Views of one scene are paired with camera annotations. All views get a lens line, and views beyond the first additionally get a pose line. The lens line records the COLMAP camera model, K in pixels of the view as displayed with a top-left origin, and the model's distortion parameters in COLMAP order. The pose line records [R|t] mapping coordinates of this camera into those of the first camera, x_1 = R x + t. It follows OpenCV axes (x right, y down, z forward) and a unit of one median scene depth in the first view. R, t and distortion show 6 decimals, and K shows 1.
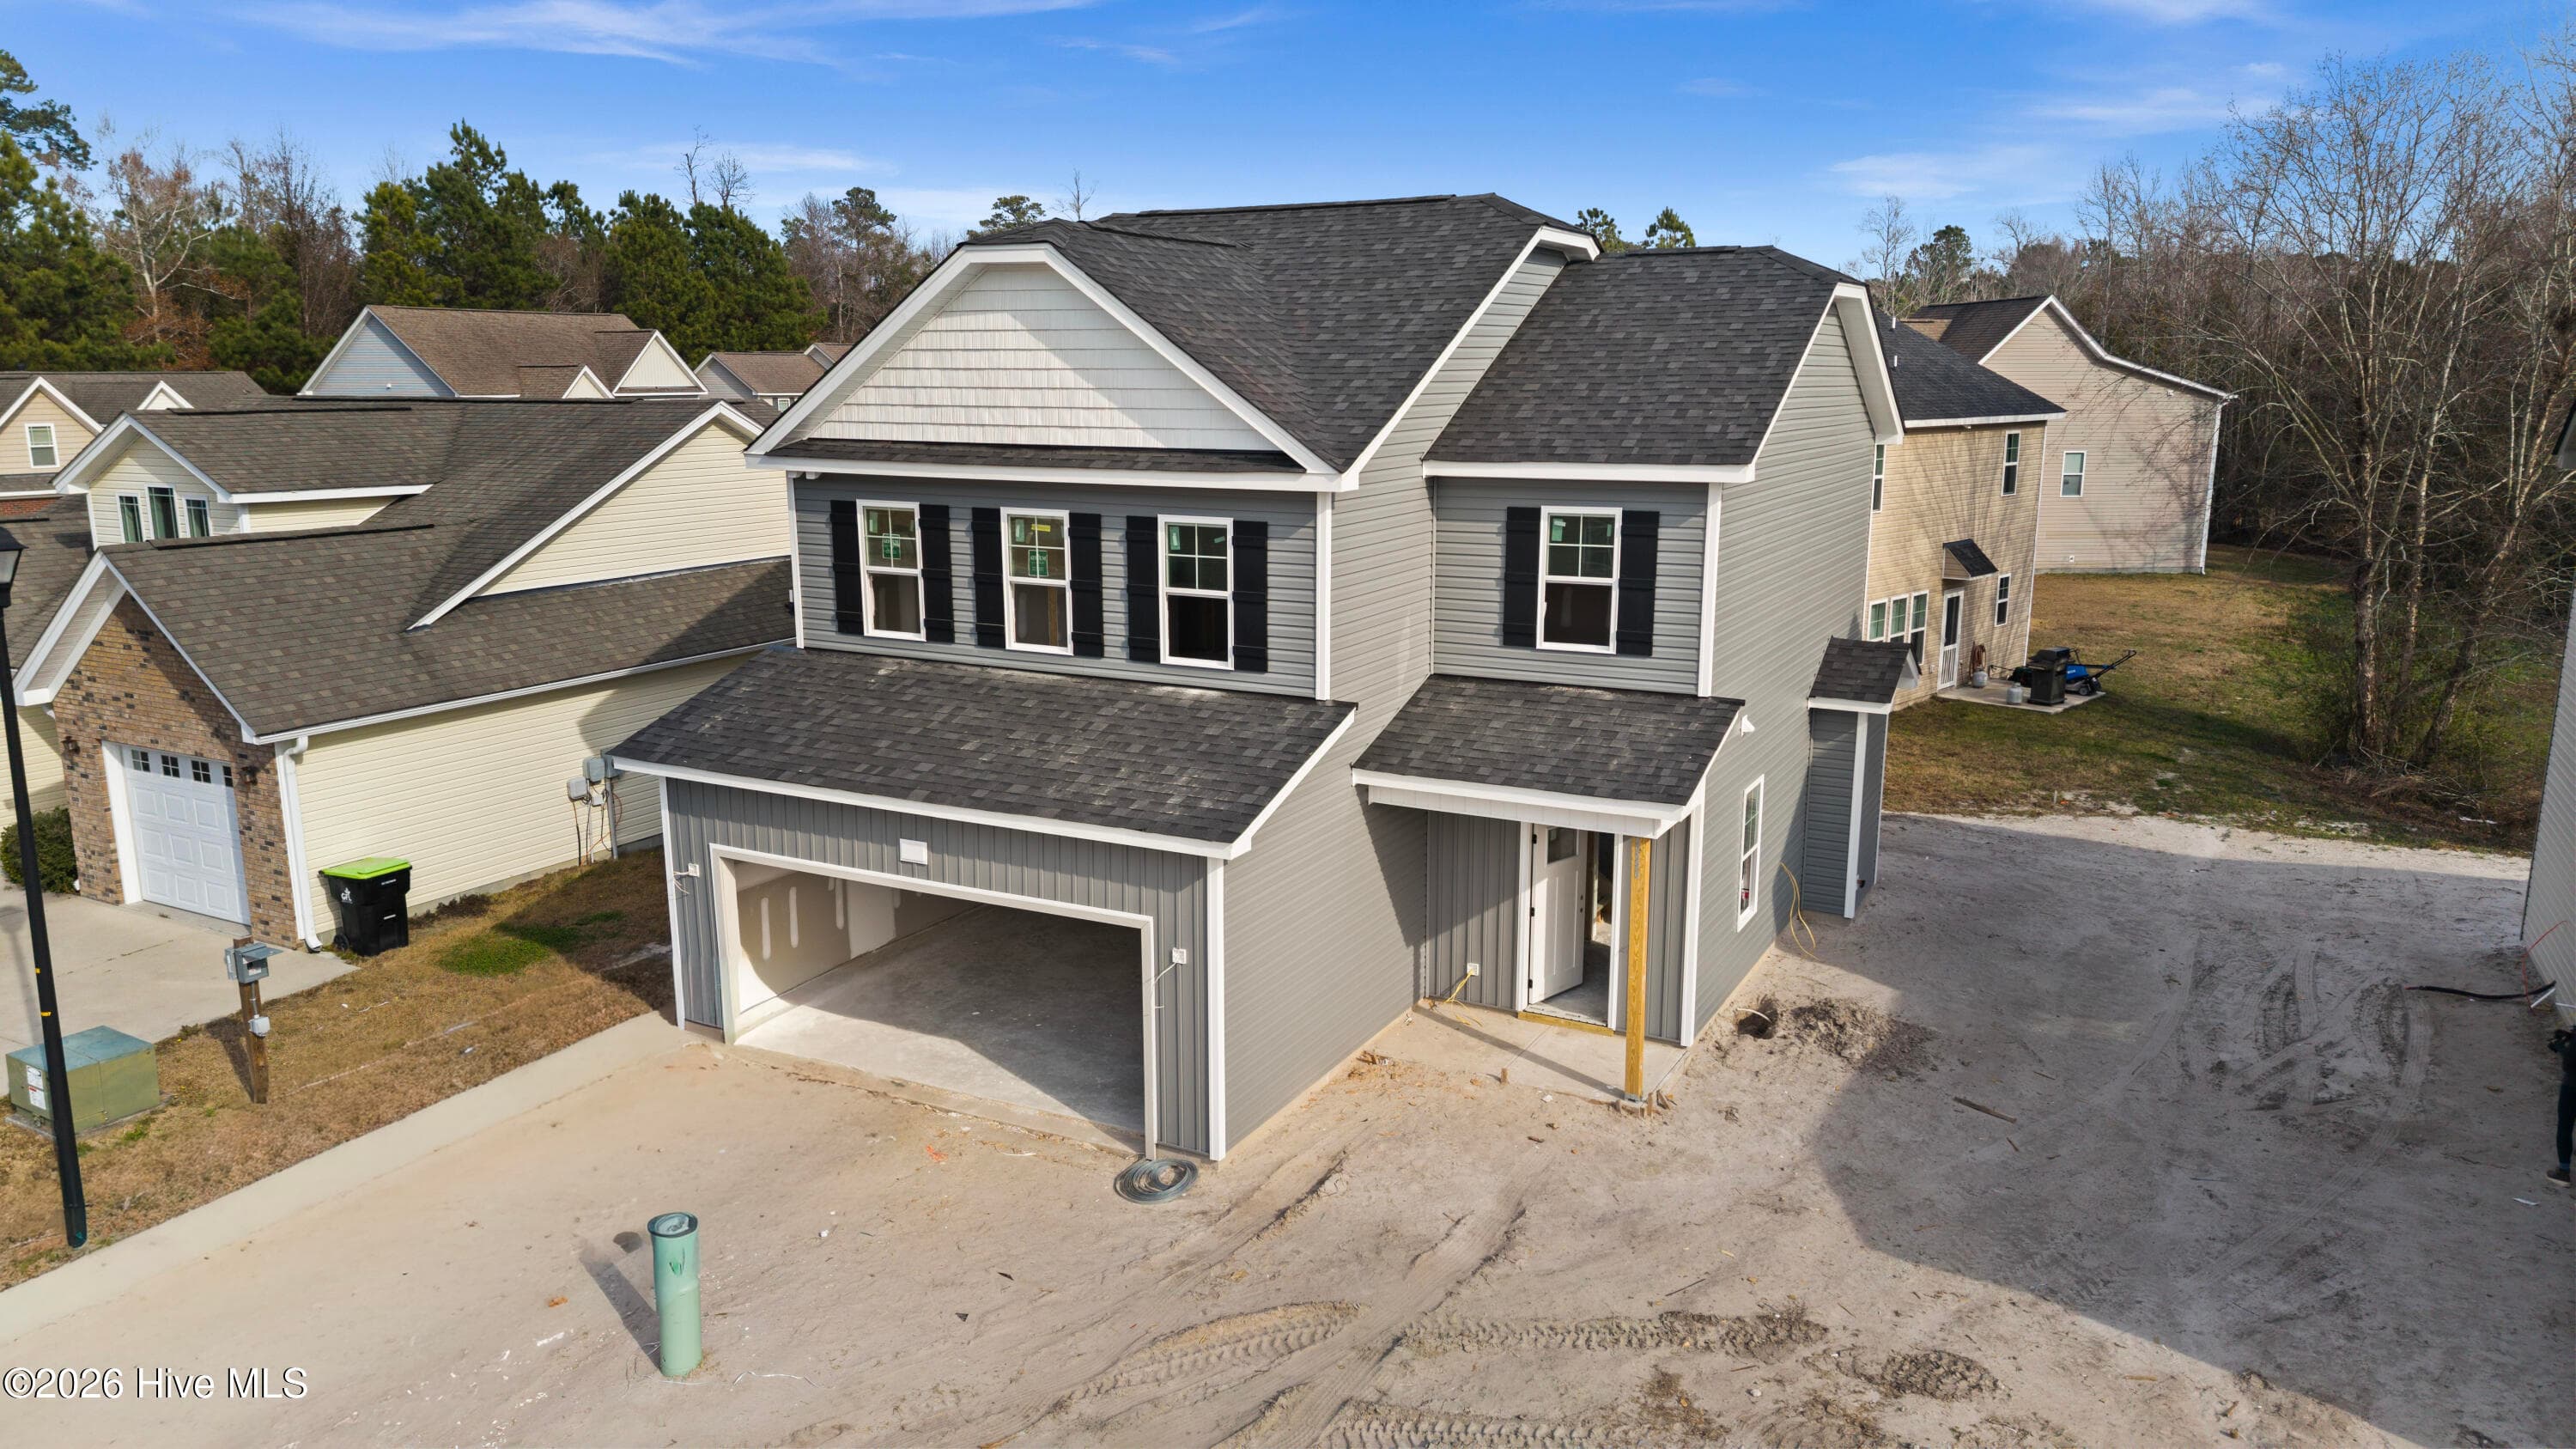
lens RADIAL K [[1722.5, 0, 1261.5], [0, 1722.5, 765.1], [0, 0, 1]] dist [0.076167, -0.118765]
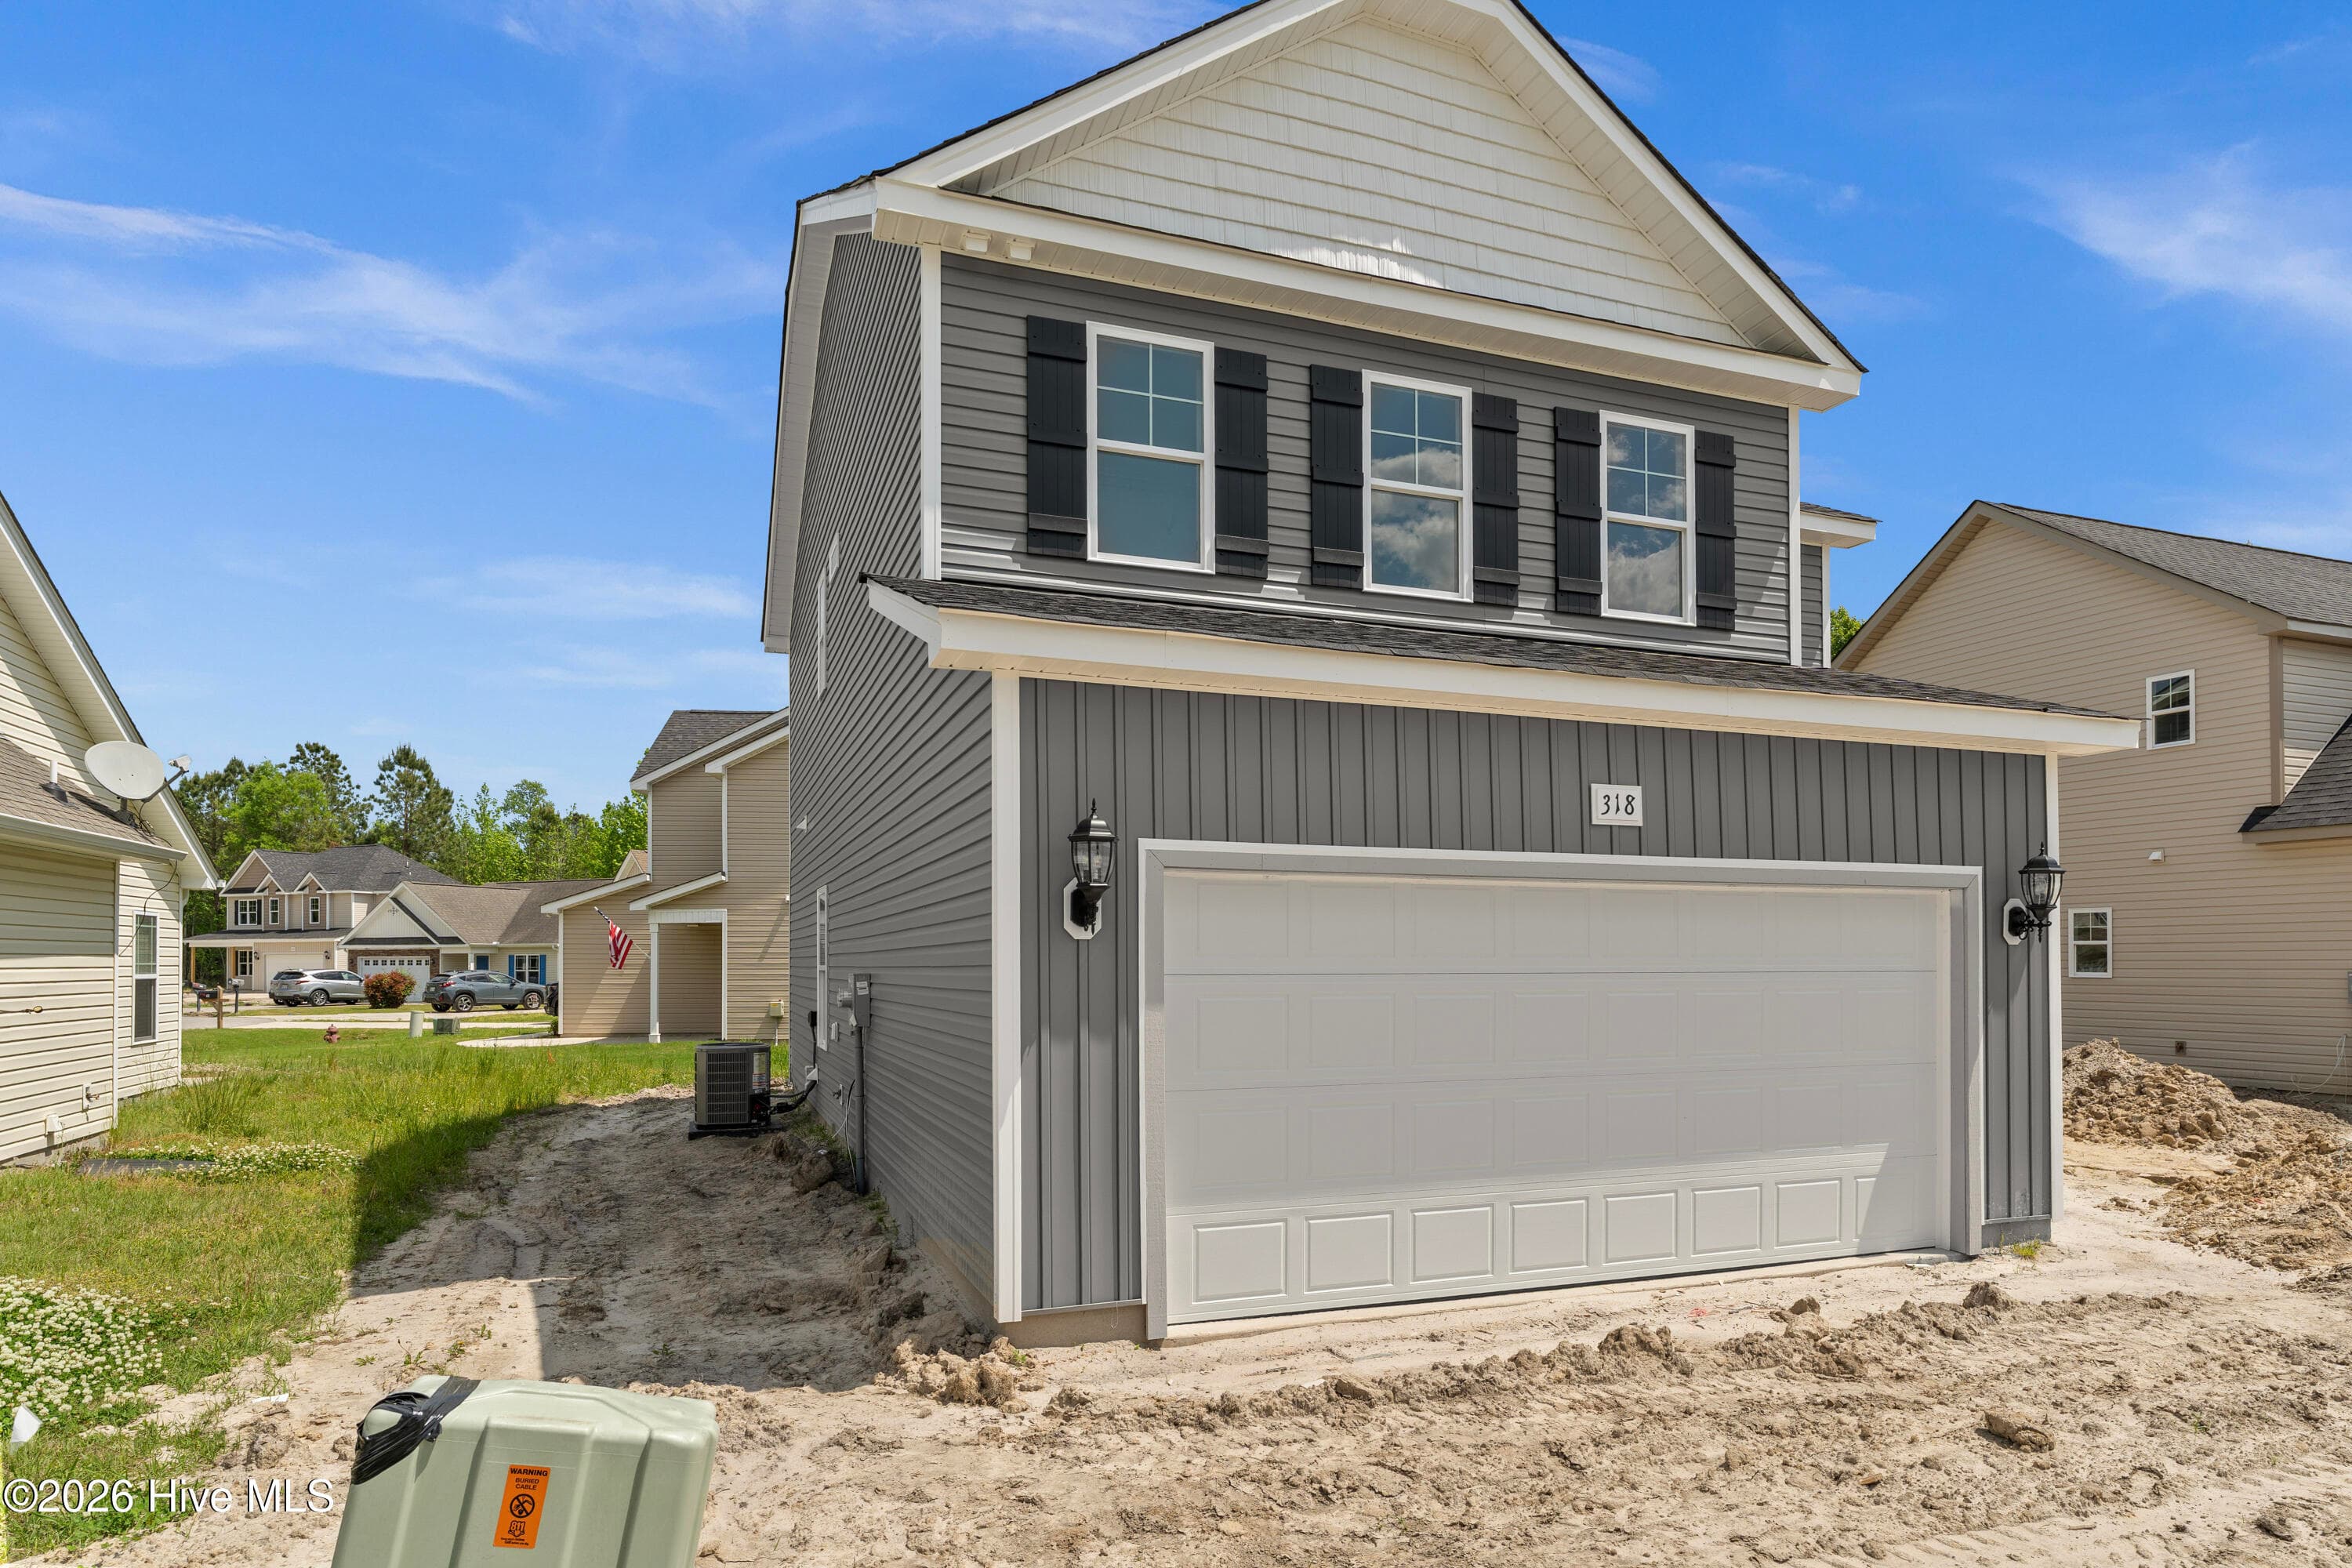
lens RADIAL K [[1352.9, 0, 1196.5], [0, 1352.9, 955.1], [0, 0, 1]] dist [-0.000711, -0.001833]
pose [[0.653591, 0.004911, 0.756832, -0.576642], [0.169099, 0.973753, -0.152351, 0.130896], [-0.737716, 0.227555, 0.635606, 0.780528]]
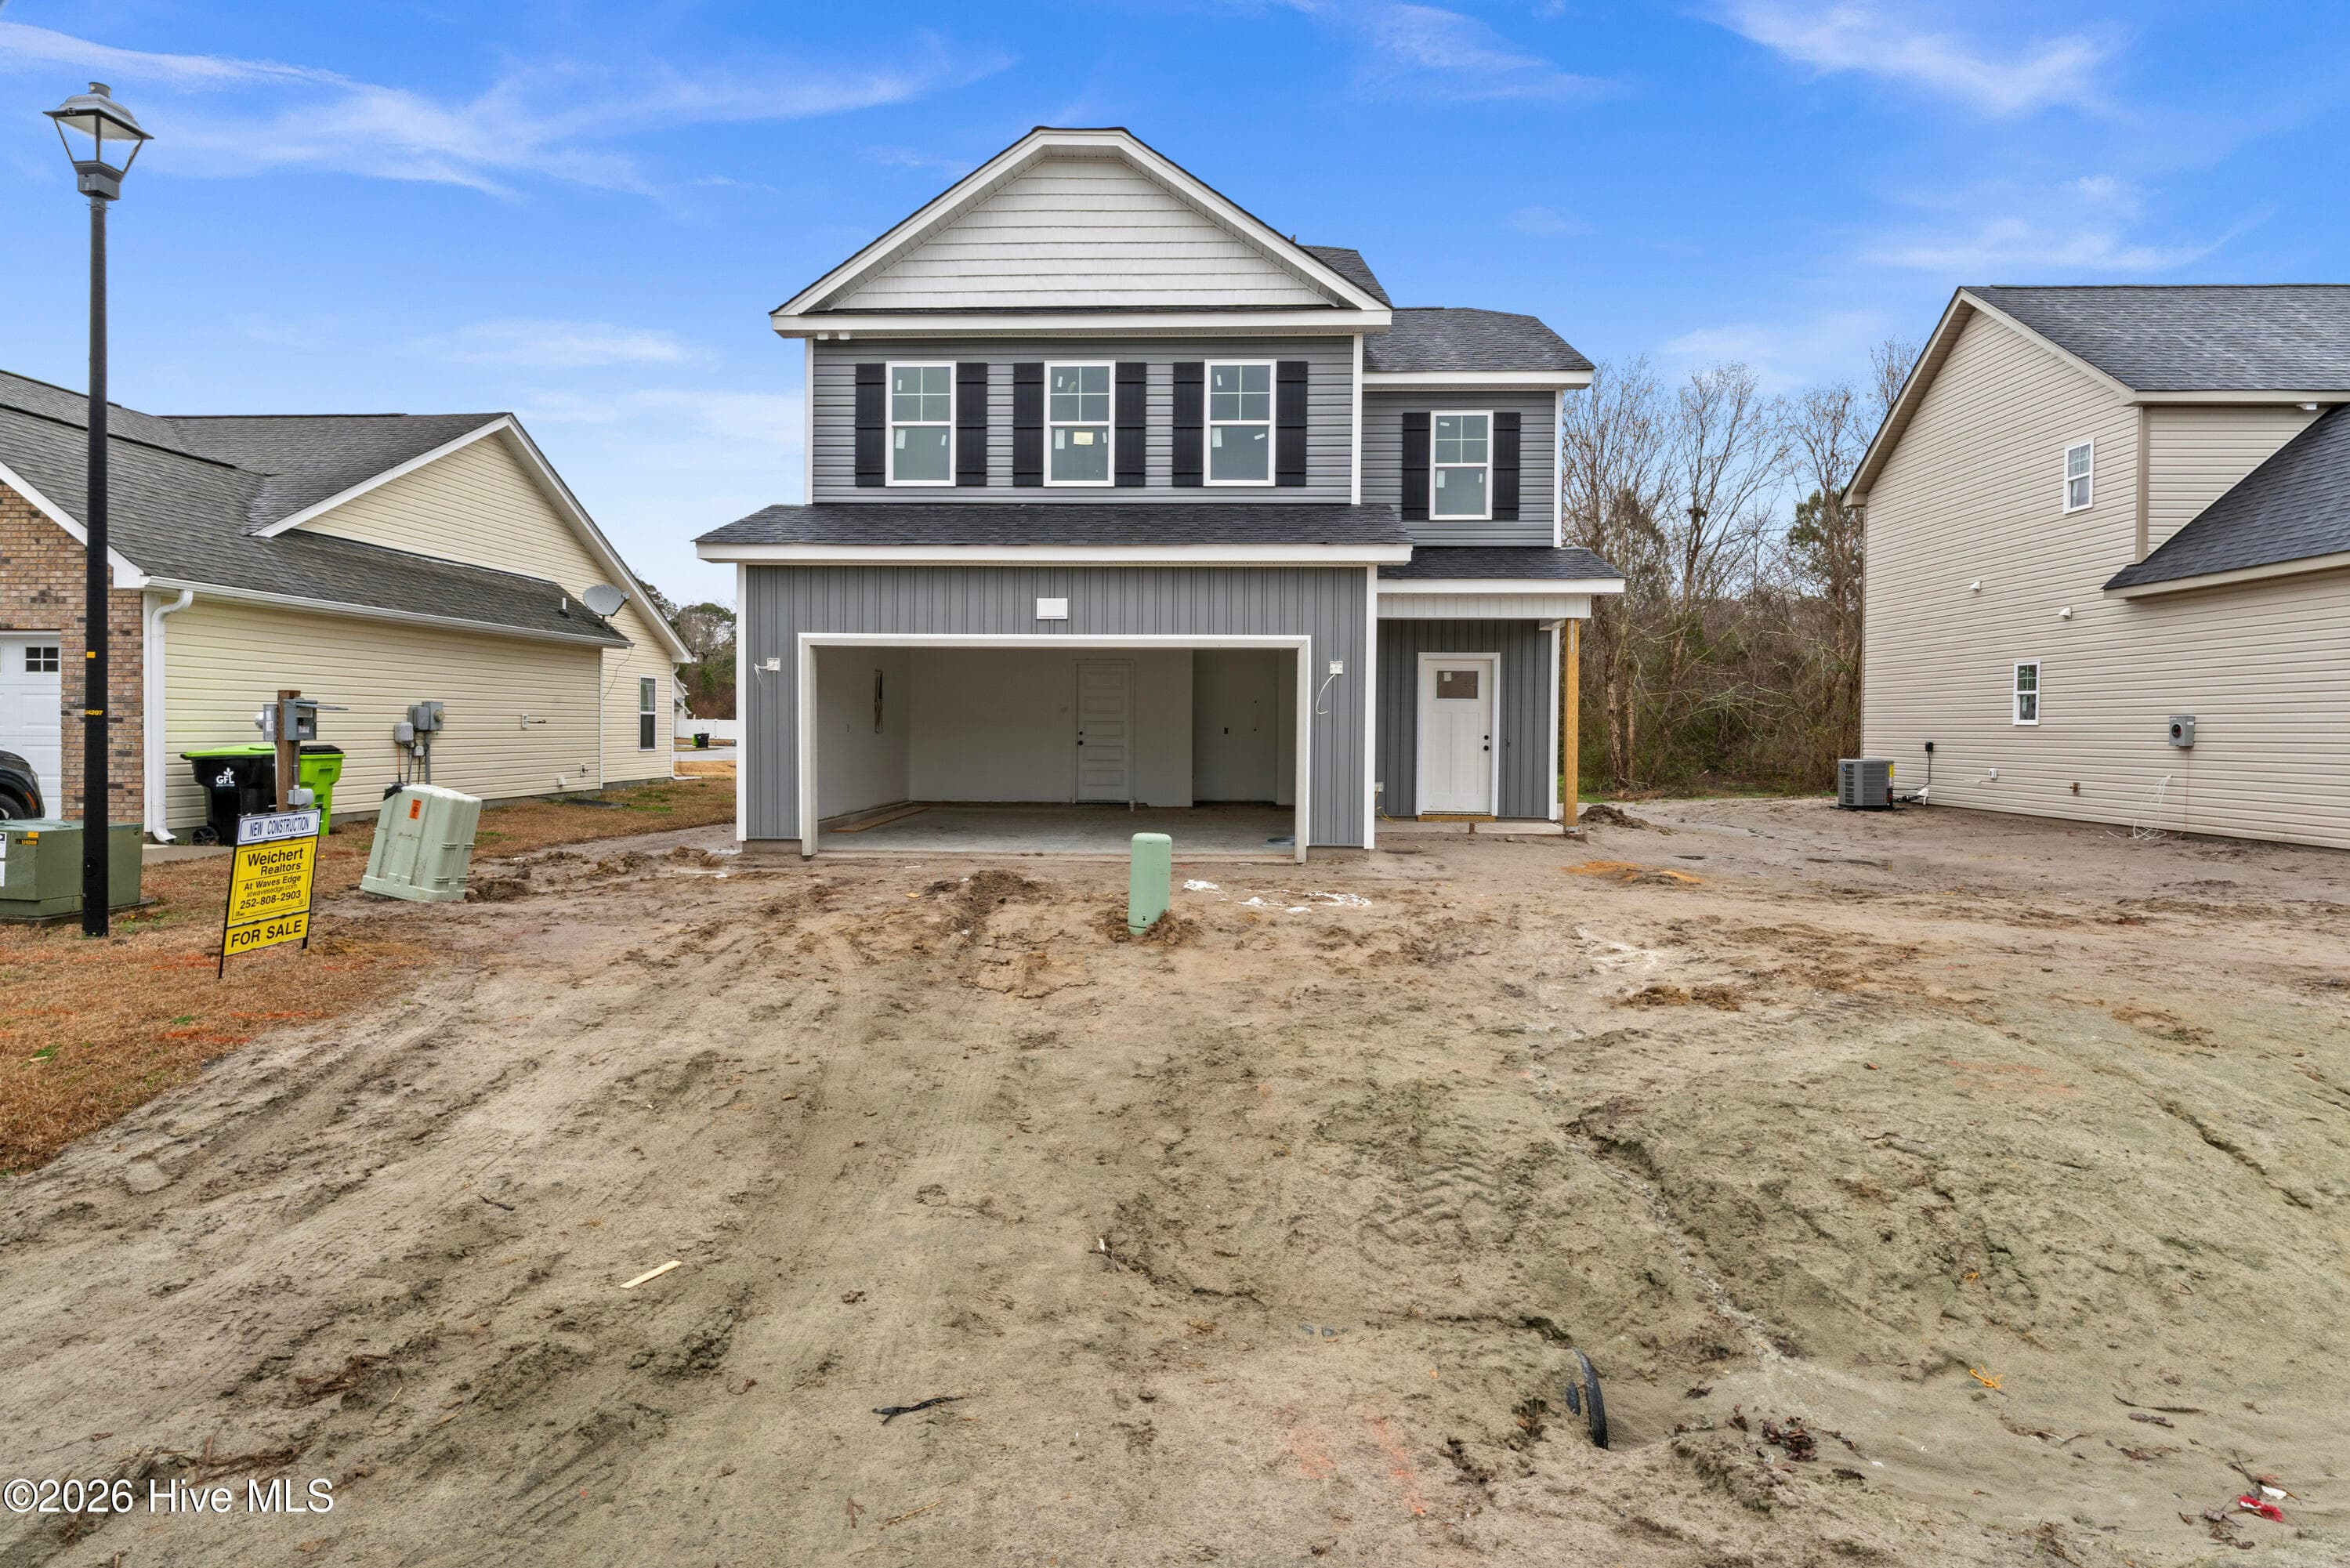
lens RADIAL K [[1305.5, 0, 1164.4], [0, 1305.5, 768.1], [0, 0, 1]] dist [-0.006717, -0.000475]
pose [[0.901724, -0.004518, 0.432289, -0.459704], [0.087049, 0.981362, -0.171321, 0.274787], [-0.423458, 0.192115, 0.885311, 0.251041]]
